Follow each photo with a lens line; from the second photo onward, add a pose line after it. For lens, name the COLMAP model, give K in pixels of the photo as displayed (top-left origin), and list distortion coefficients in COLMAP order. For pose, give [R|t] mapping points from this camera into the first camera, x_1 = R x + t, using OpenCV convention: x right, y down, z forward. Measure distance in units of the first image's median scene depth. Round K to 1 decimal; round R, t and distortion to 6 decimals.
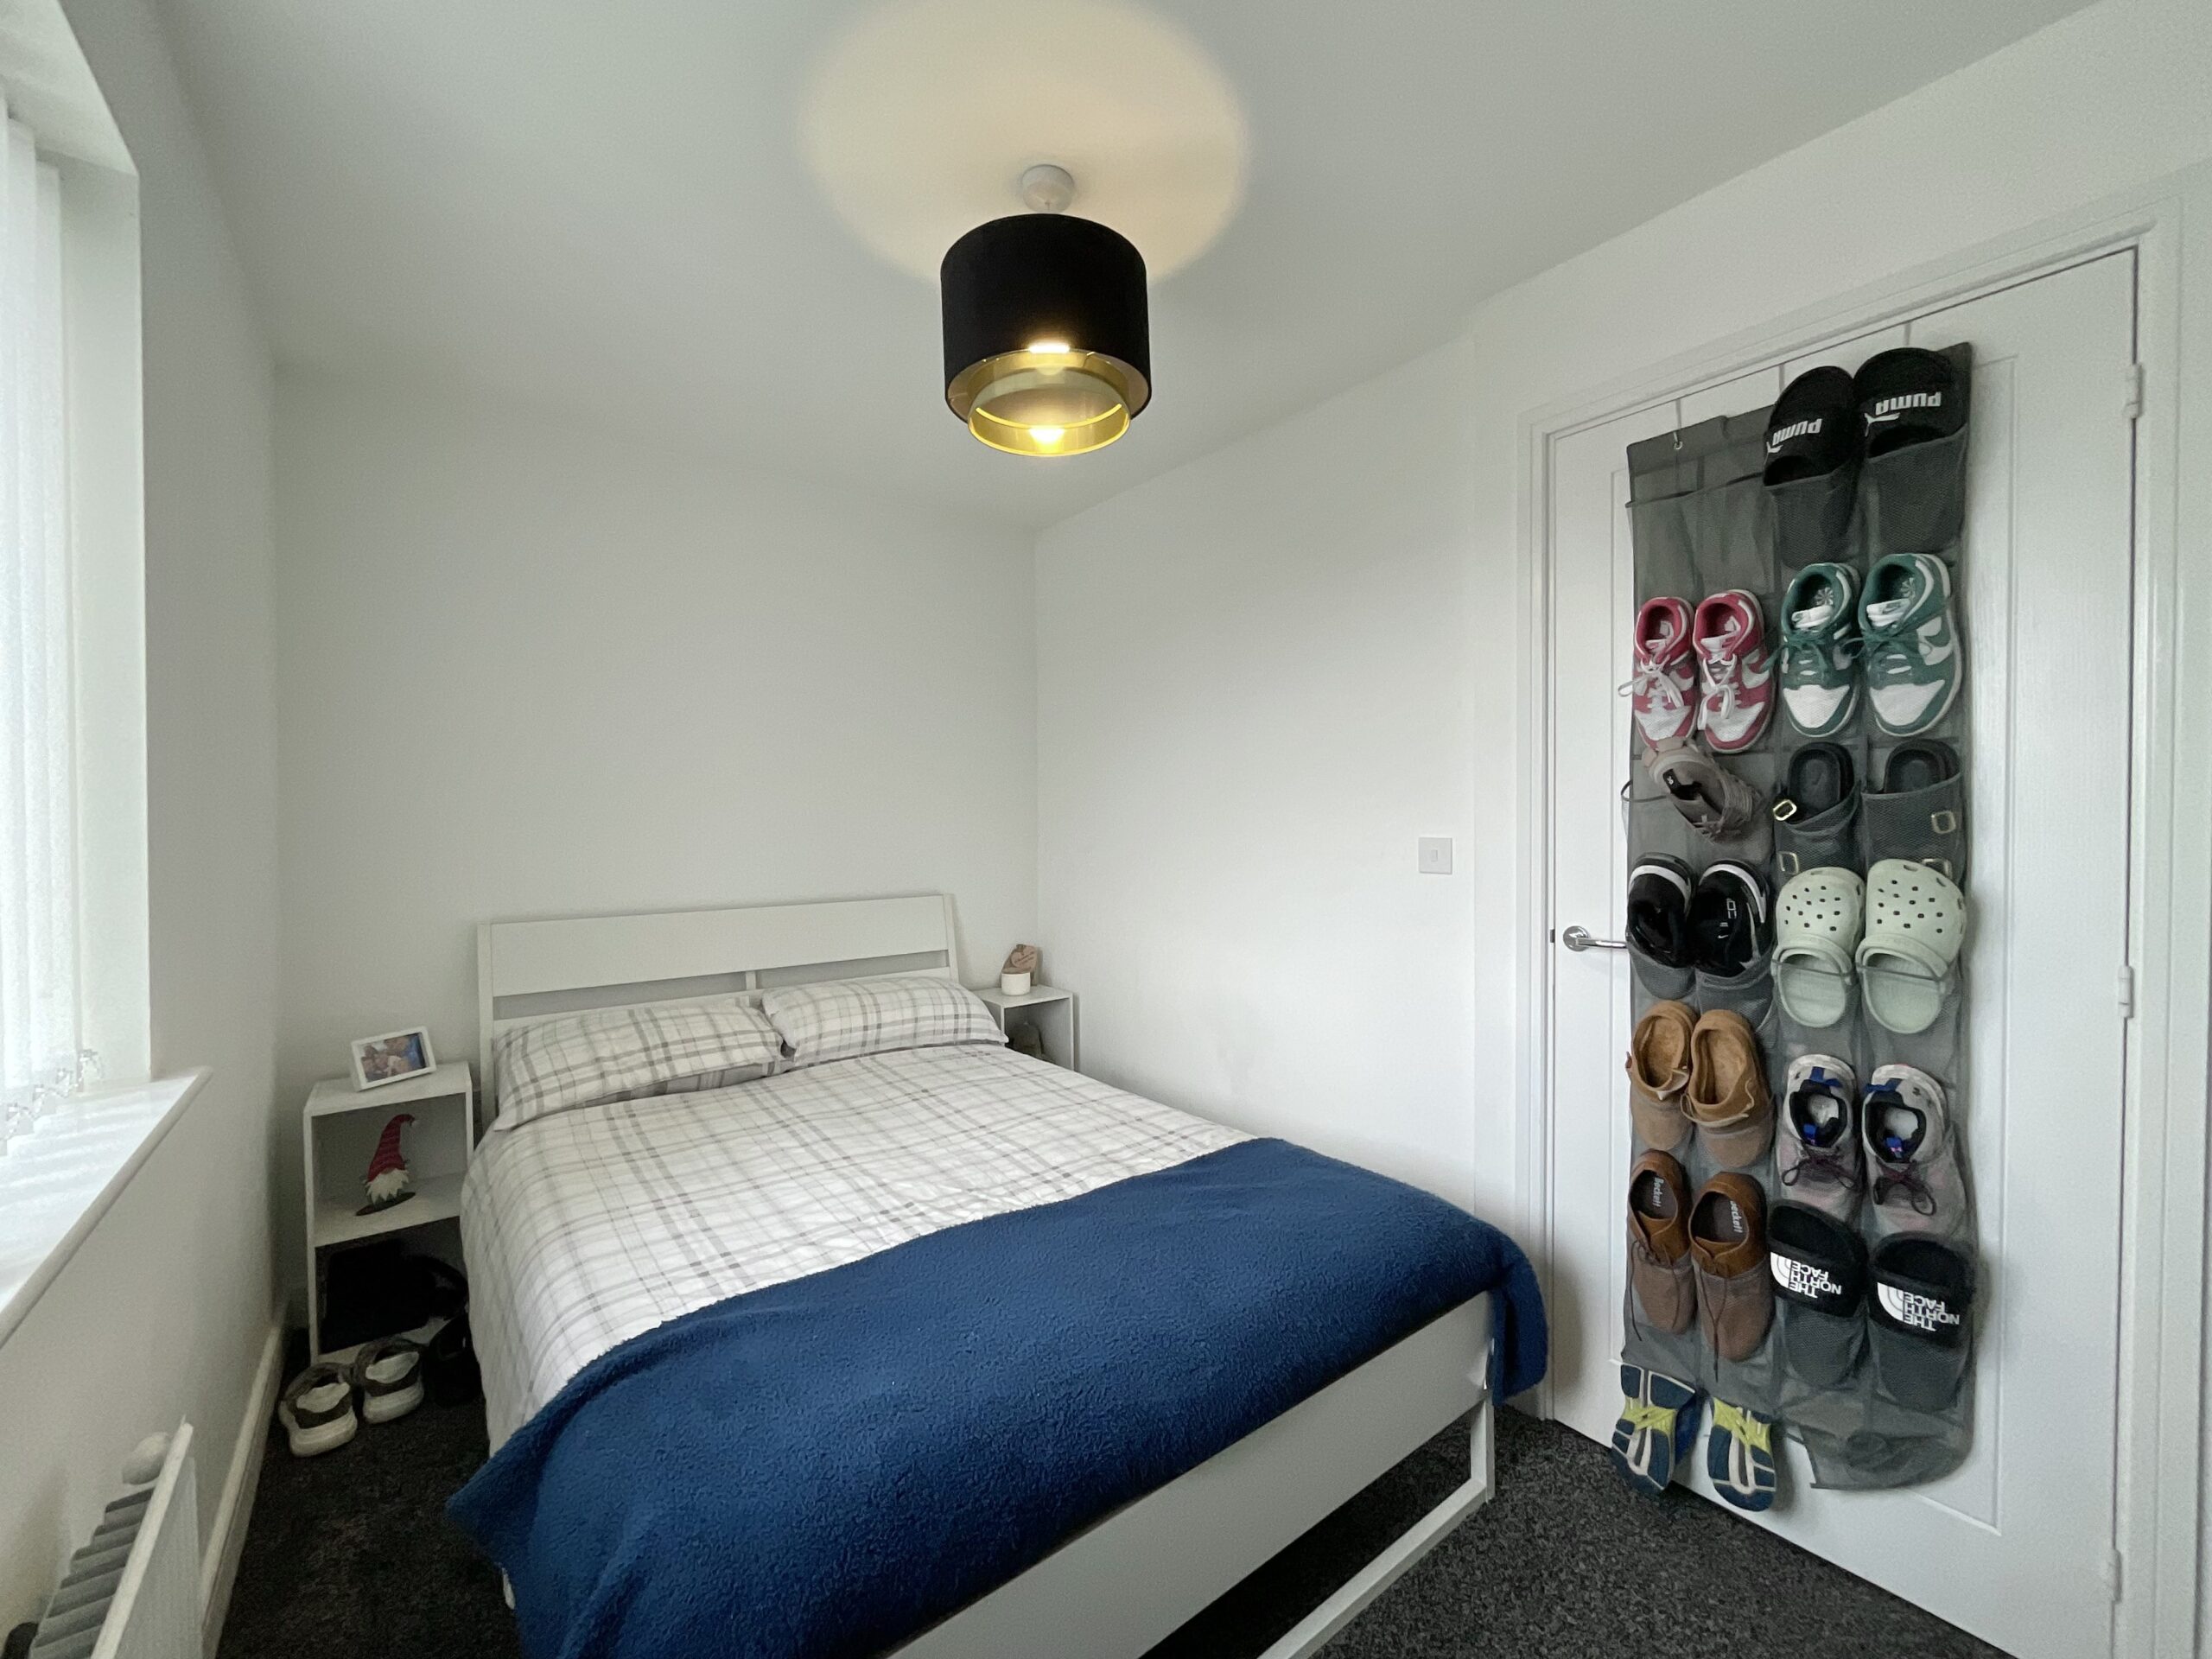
lens RADIAL K [[905.4, 0, 1111.5], [0, 905.4, 833.7], [0, 0, 1]] dist [0.003961, 0.000303]
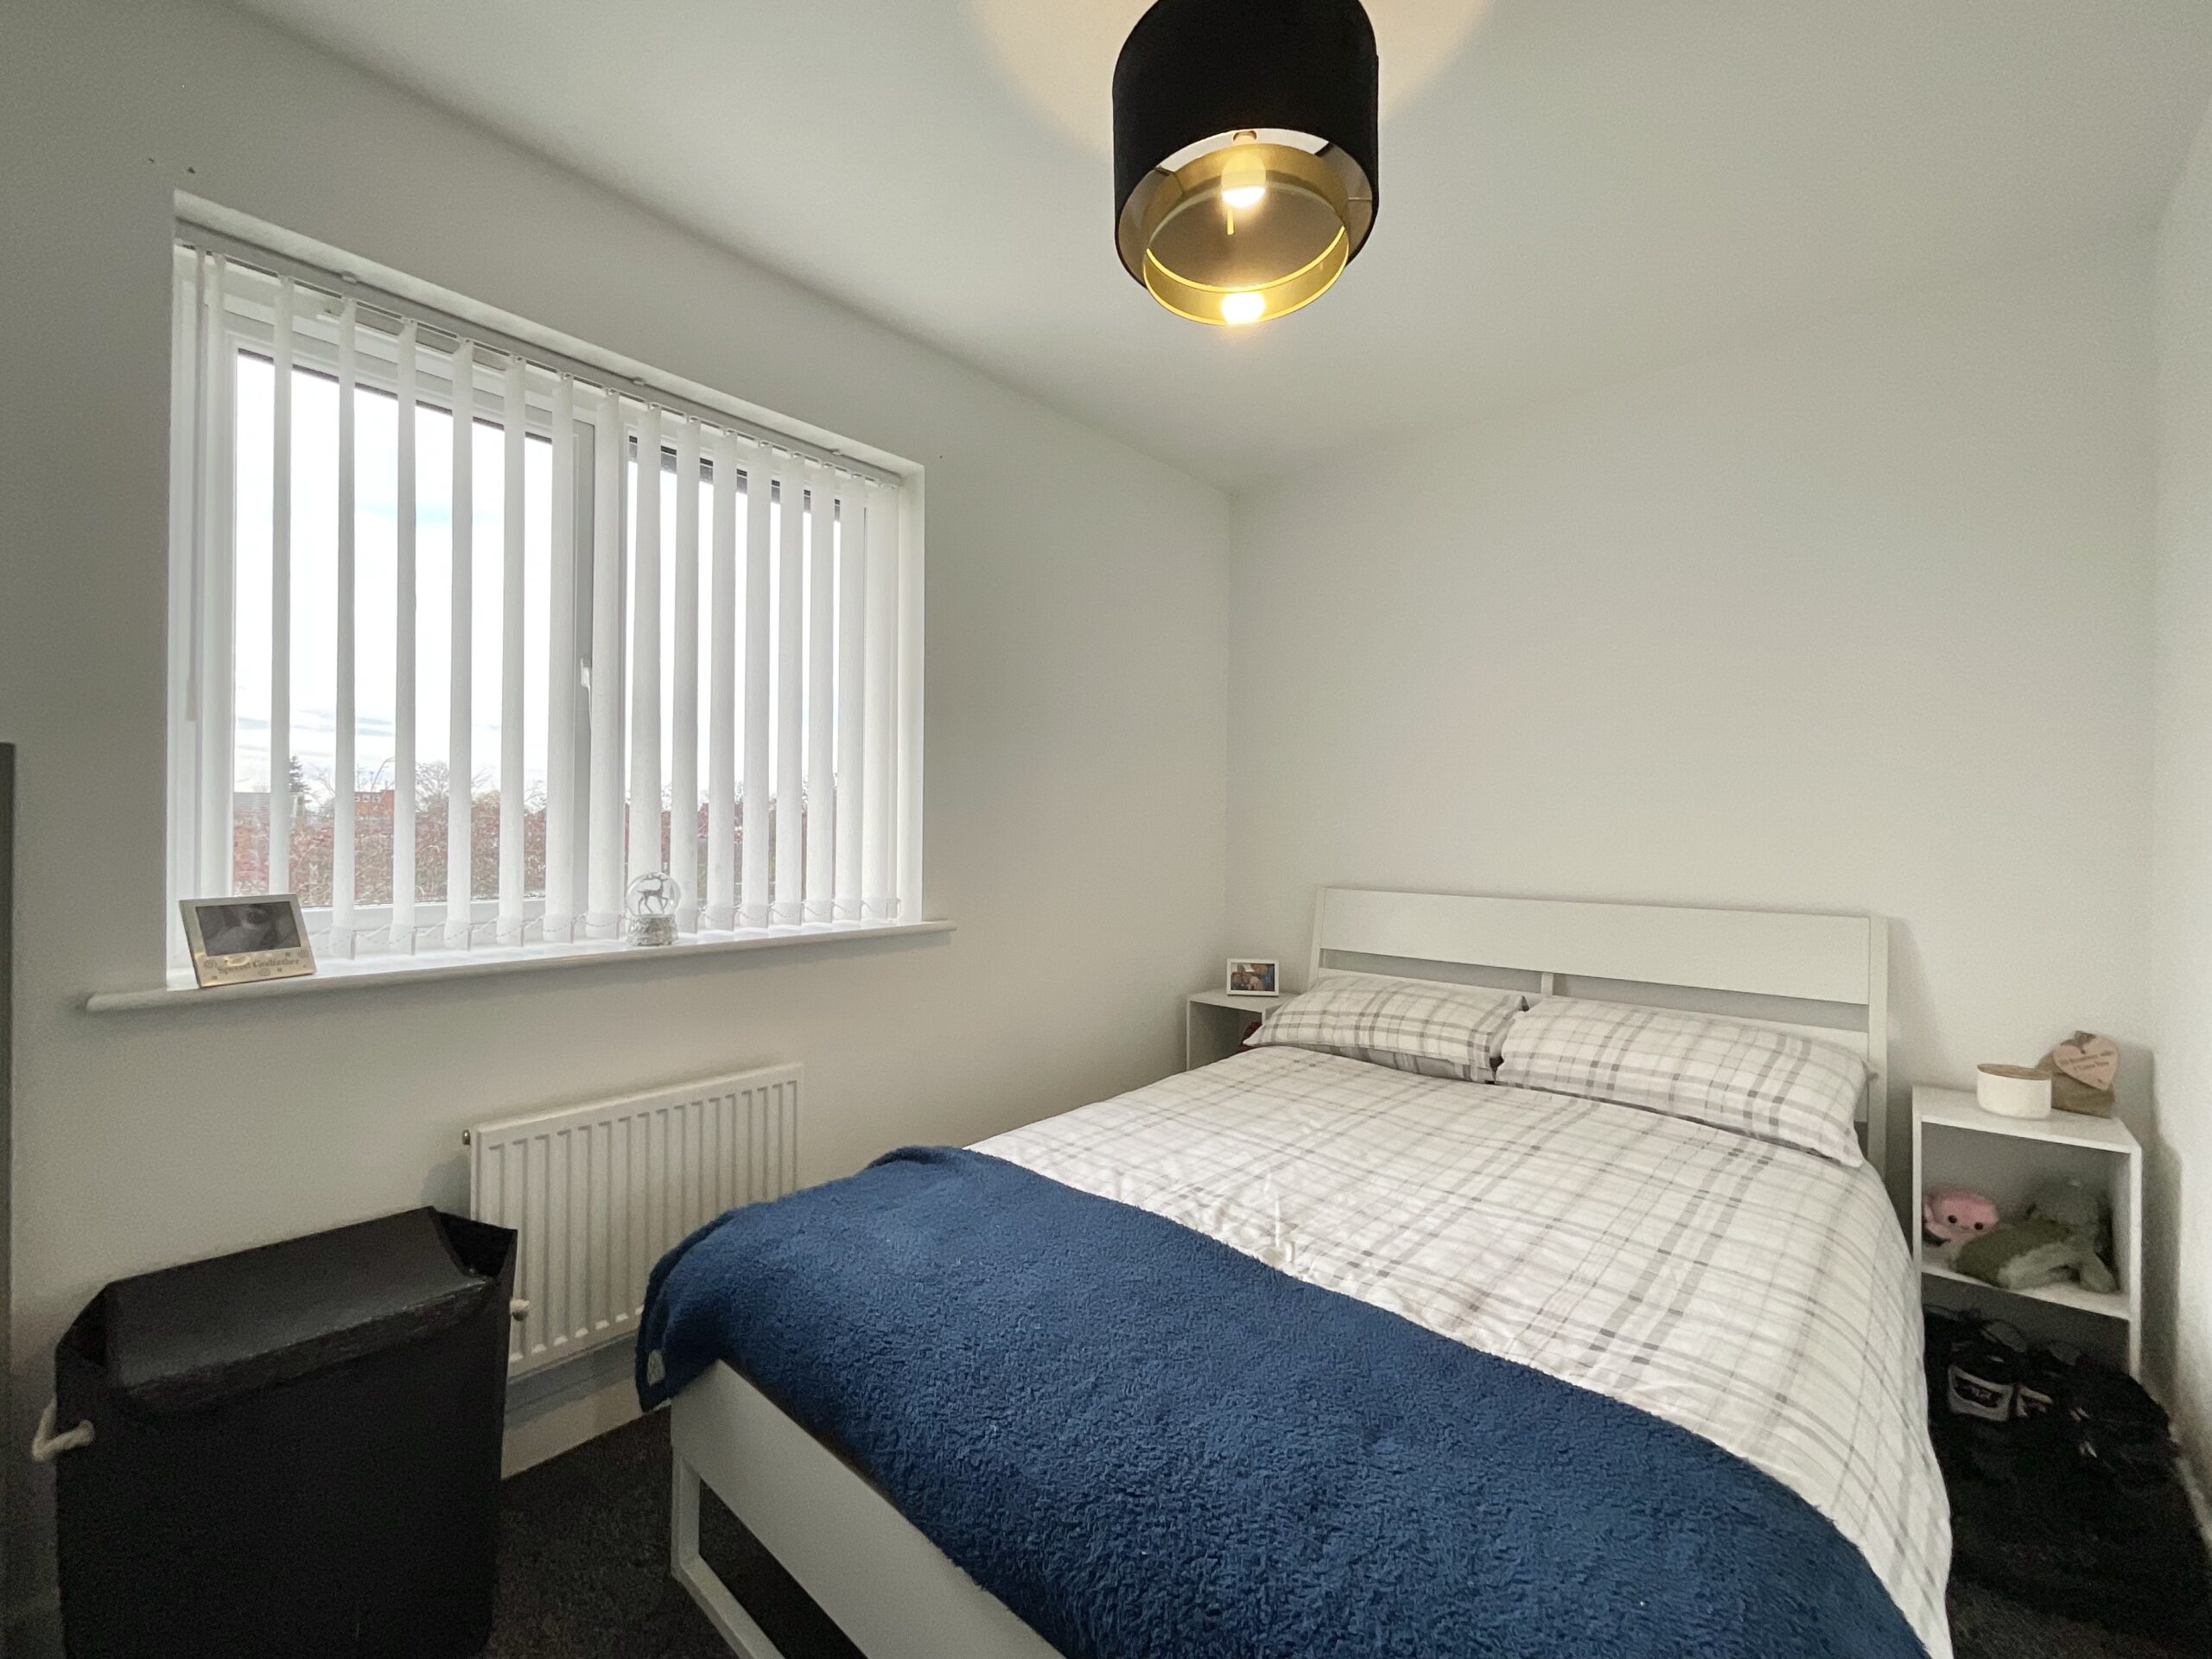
lens RADIAL K [[905.4, 0, 1107.7], [0, 905.4, 824.6], [0, 0, 1]] dist [0.003961, 0.000303]
pose [[0.180307, -0.000427, -0.983610, 0.503304], [-0.026833, 0.999626, -0.005352, 0.031385], [0.983244, 0.027358, 0.180228, 0.543541]]
